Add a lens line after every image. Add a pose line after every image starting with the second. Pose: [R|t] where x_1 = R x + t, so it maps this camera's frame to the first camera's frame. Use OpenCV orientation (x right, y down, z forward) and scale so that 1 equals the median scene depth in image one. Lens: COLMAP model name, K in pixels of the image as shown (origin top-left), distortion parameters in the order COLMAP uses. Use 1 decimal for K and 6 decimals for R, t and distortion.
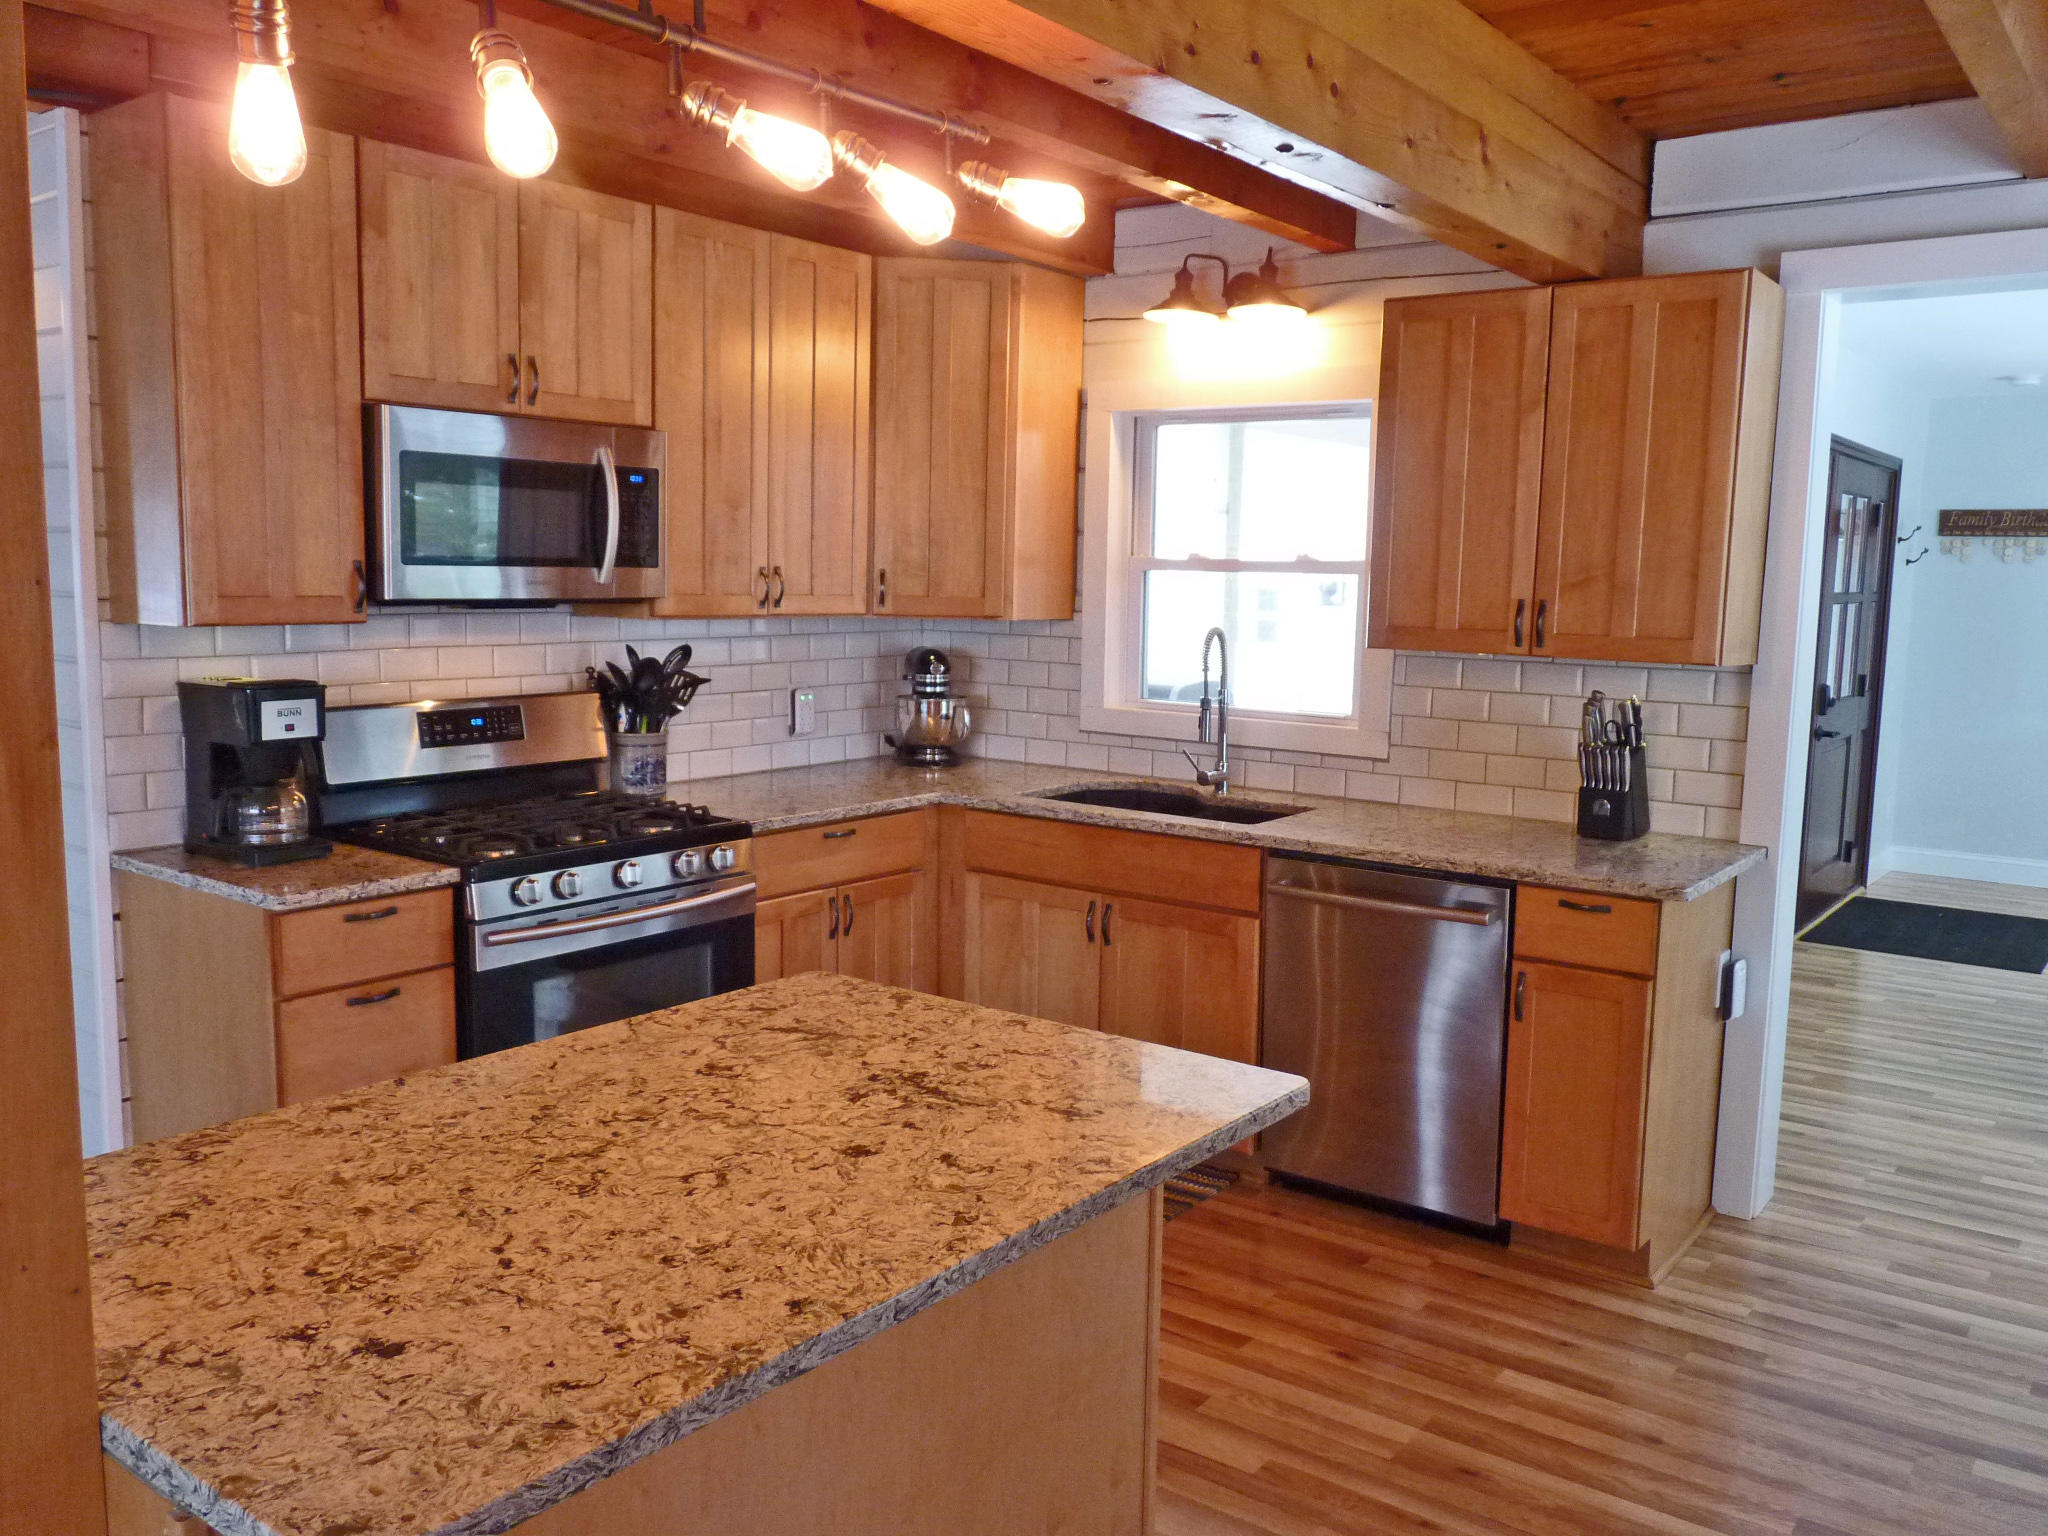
lens RADIAL K [[1626.5, 0, 1025.8], [0, 1626.5, 772.4], [0, 0, 1]] dist [-0.030277, 0.014124]
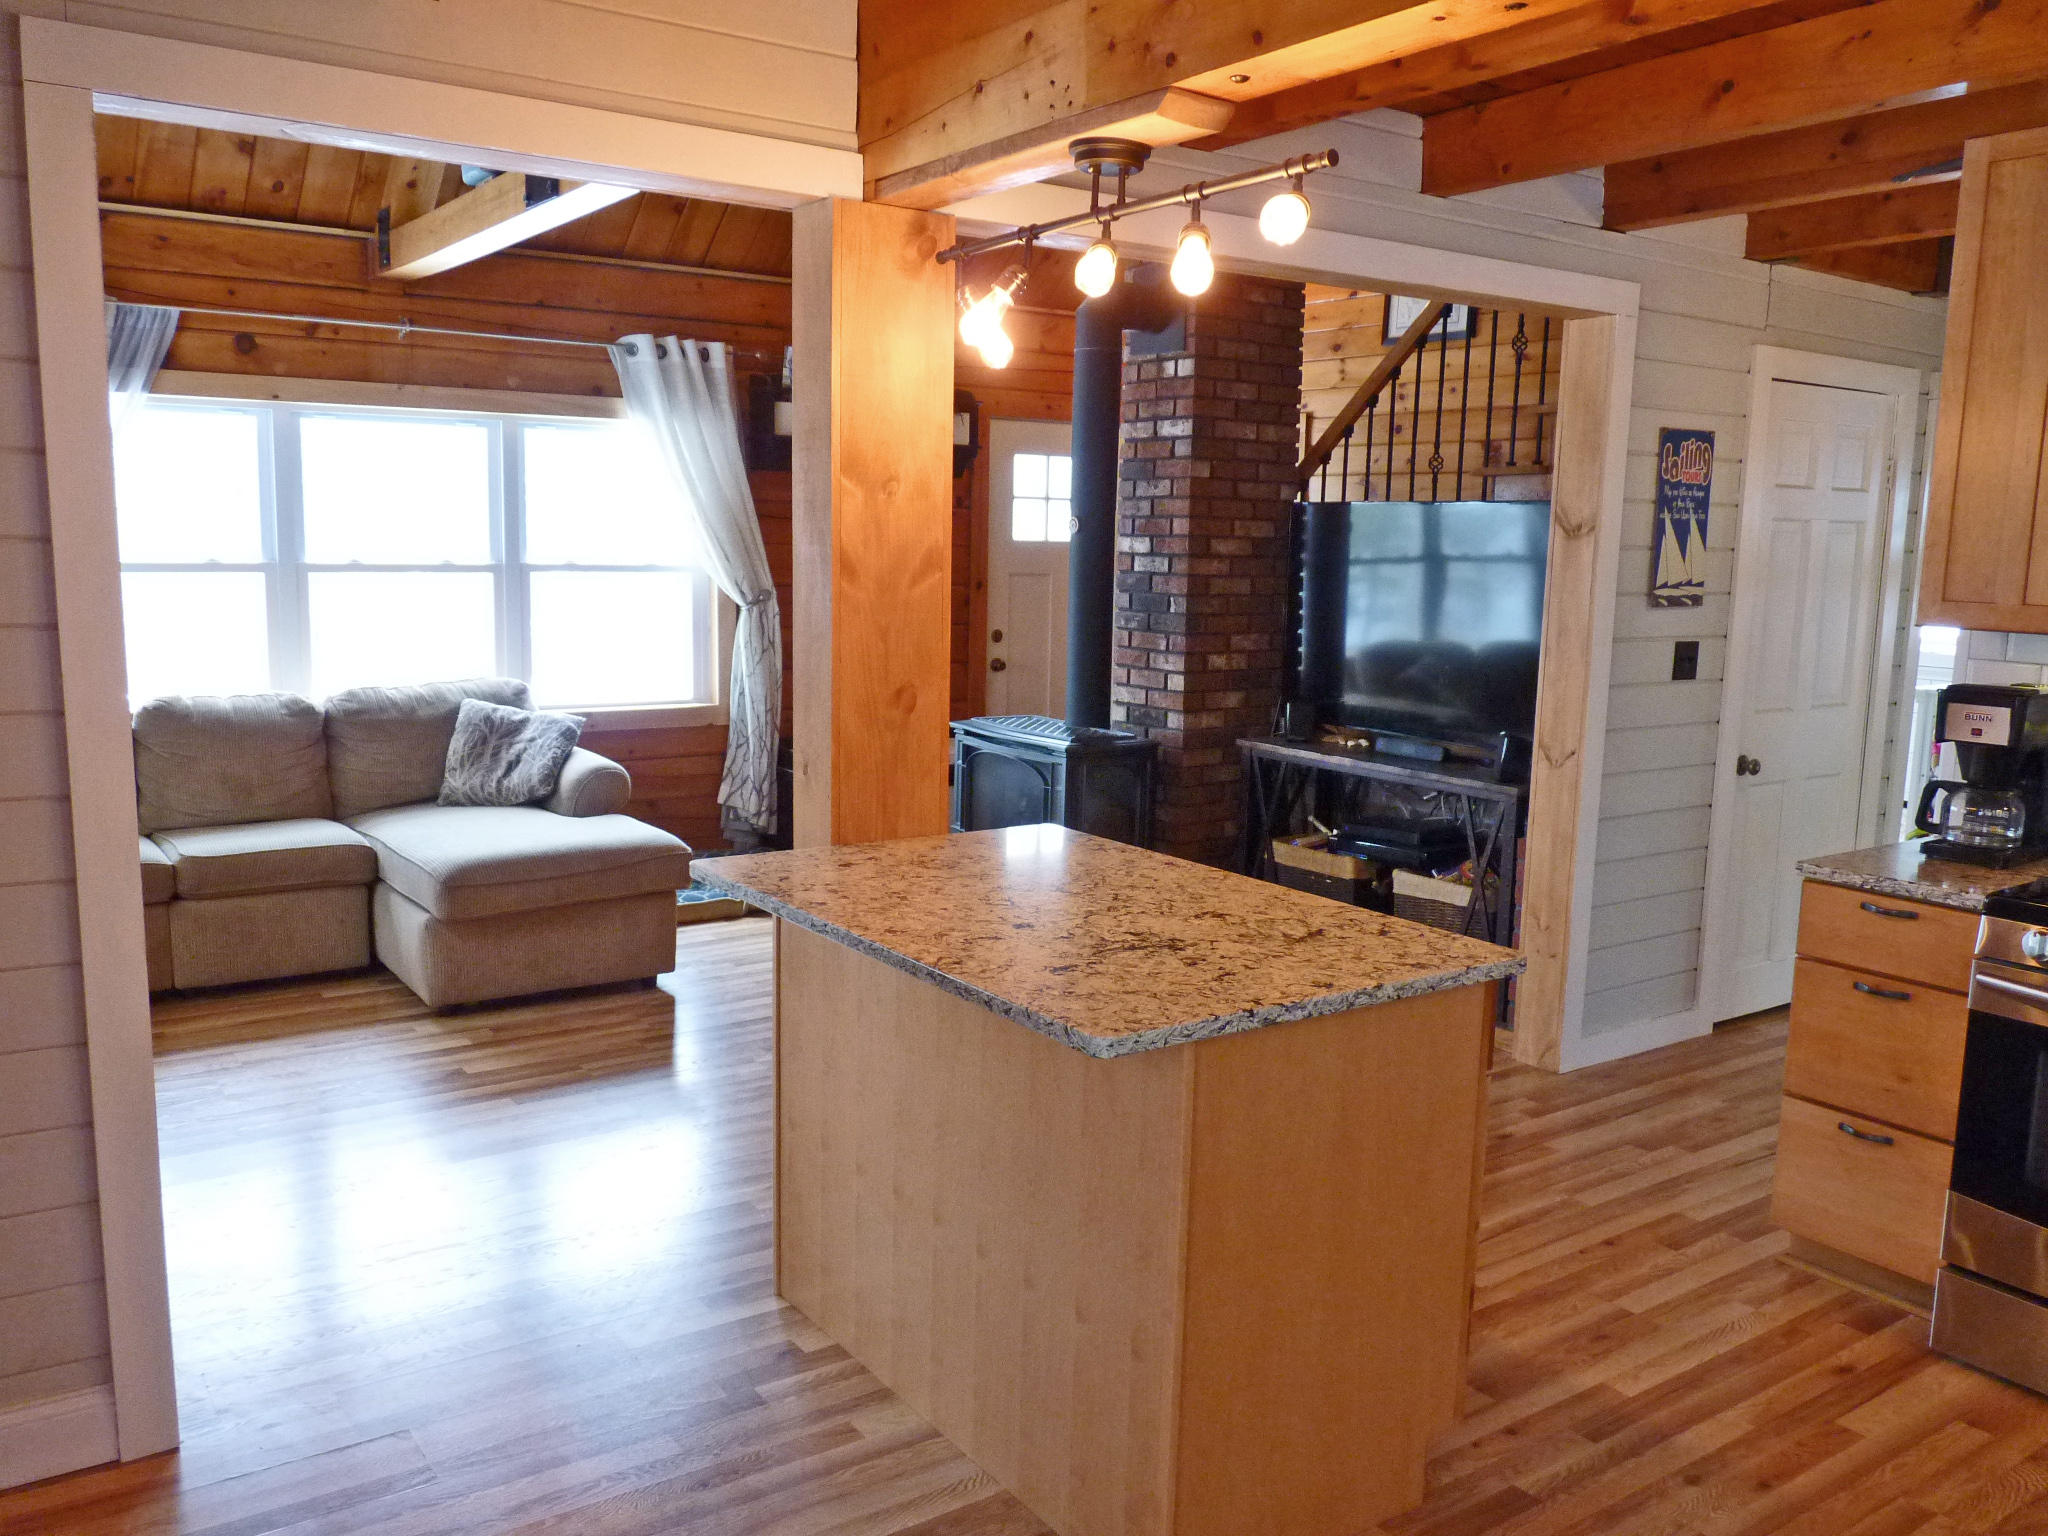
lens RADIAL K [[1626.5, 0, 1034.7], [0, 1626.5, 778.5], [0, 0, 1]] dist [-0.030277, 0.014124]
pose [[-0.302202, 0.118521, -0.945847, 0.631168], [-0.146174, 0.974743, 0.168845, -0.077174], [0.941970, 0.189283, -0.277244, 0.670456]]
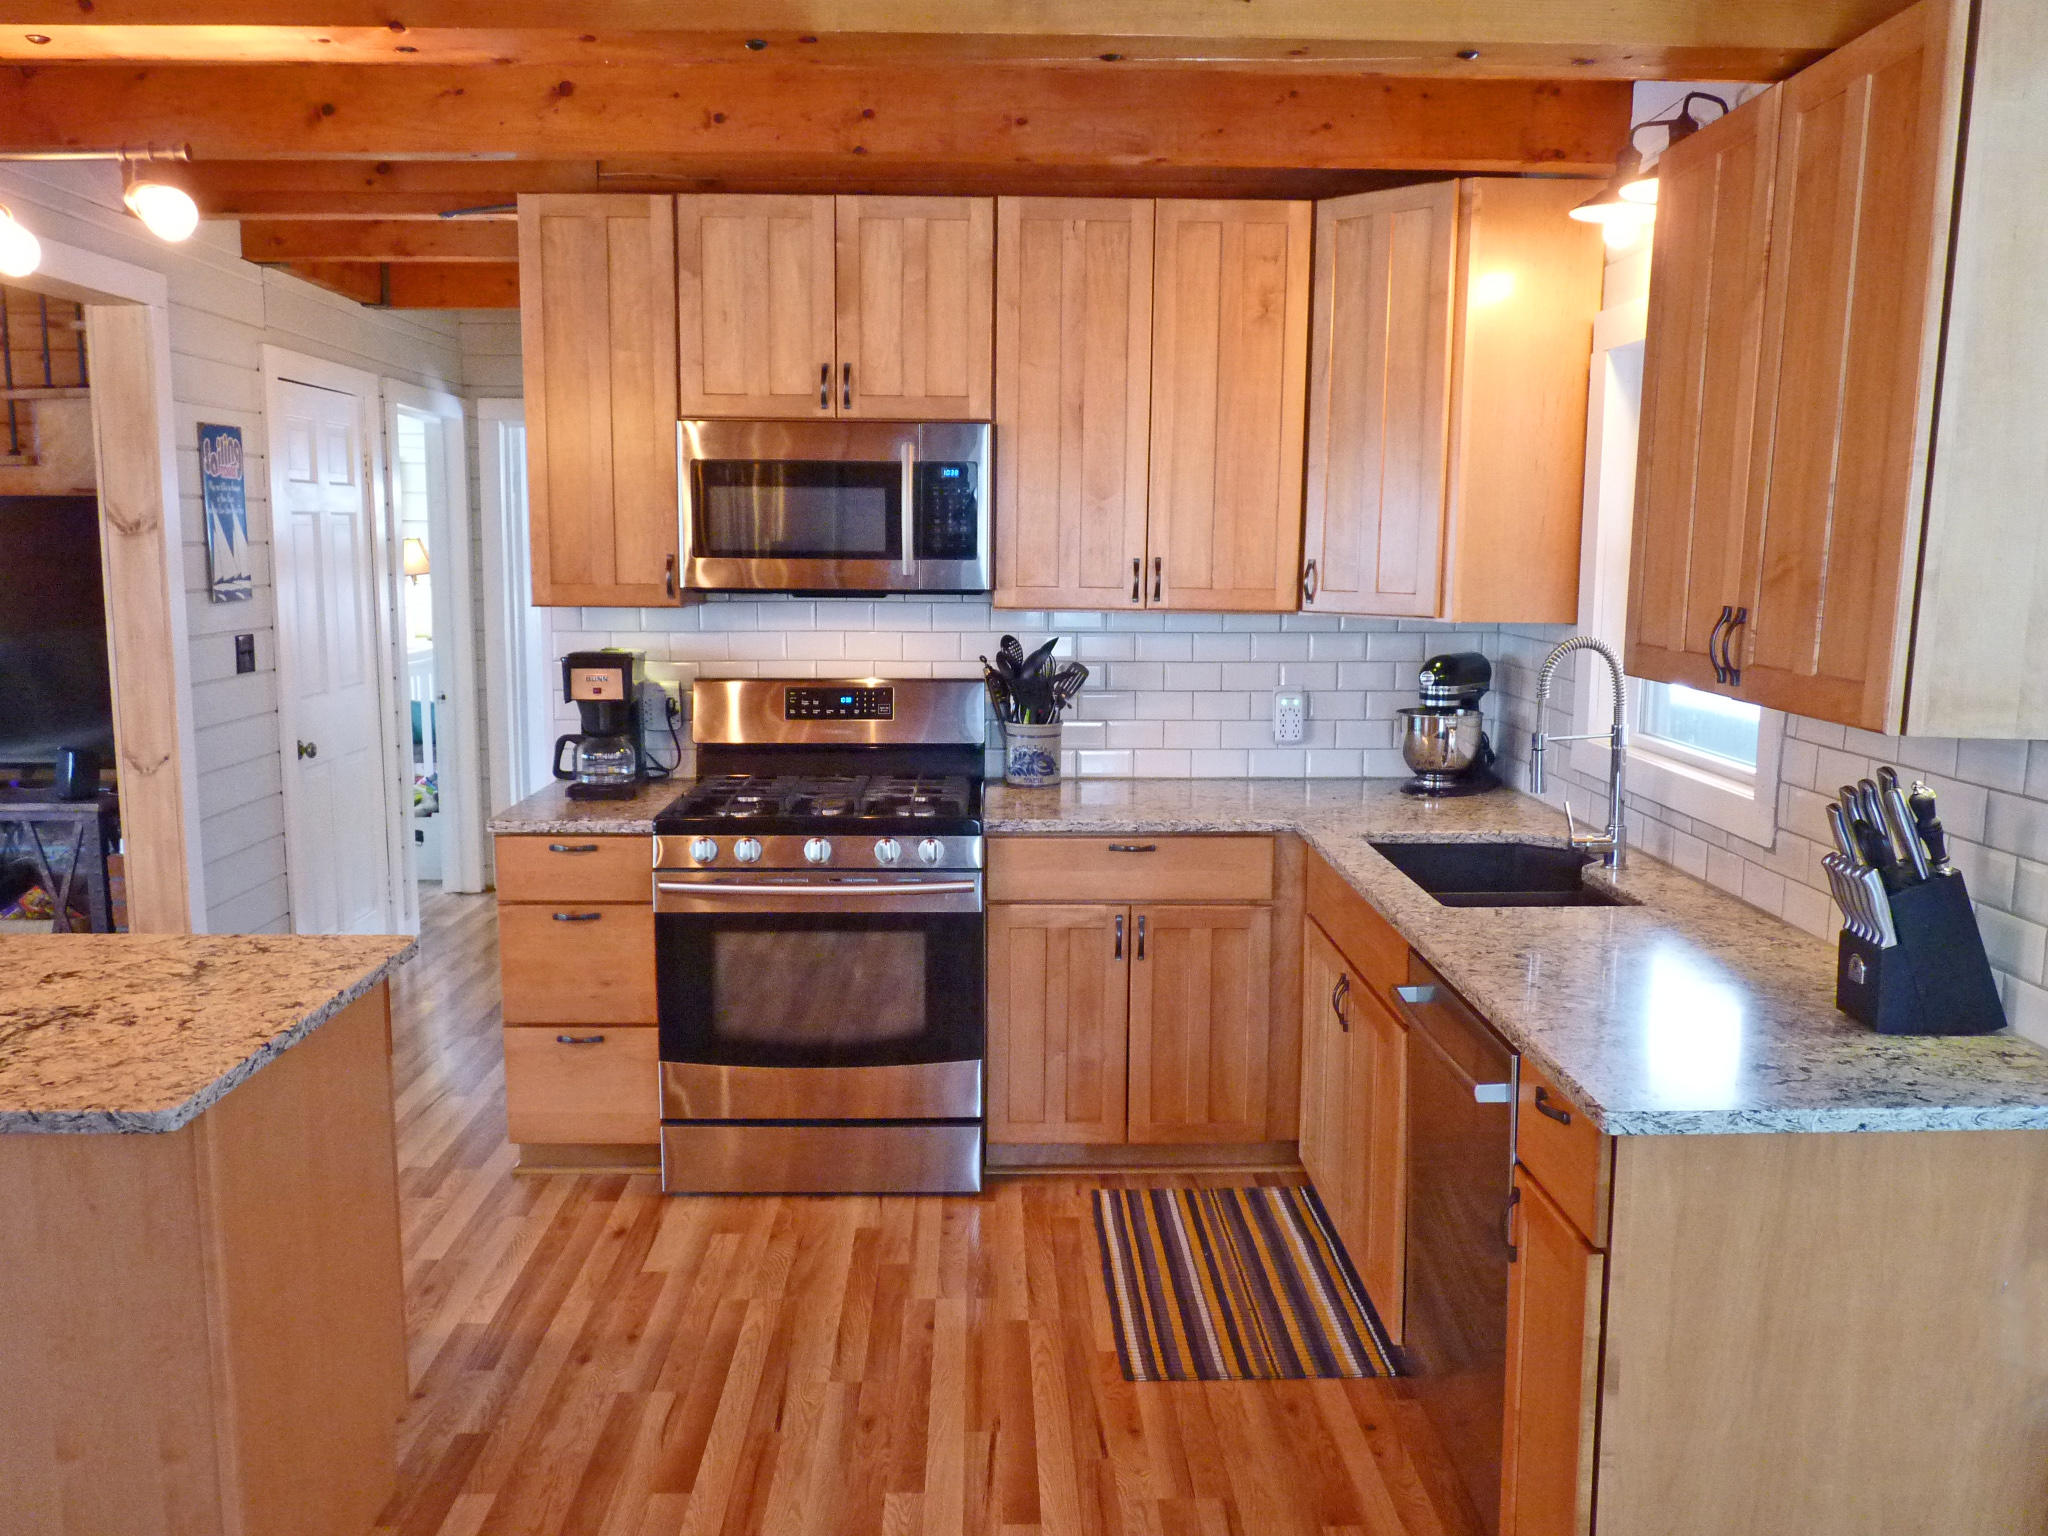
lens RADIAL K [[1626.5, 0, 1019.5], [0, 1626.5, 772.9], [0, 0, 1]] dist [-0.030277, 0.014124]
pose [[0.626099, 0.097208, -0.773660, 0.650889], [-0.092757, 0.994438, 0.049883, -0.052523], [0.774206, 0.040531, 0.631634, 0.433119]]
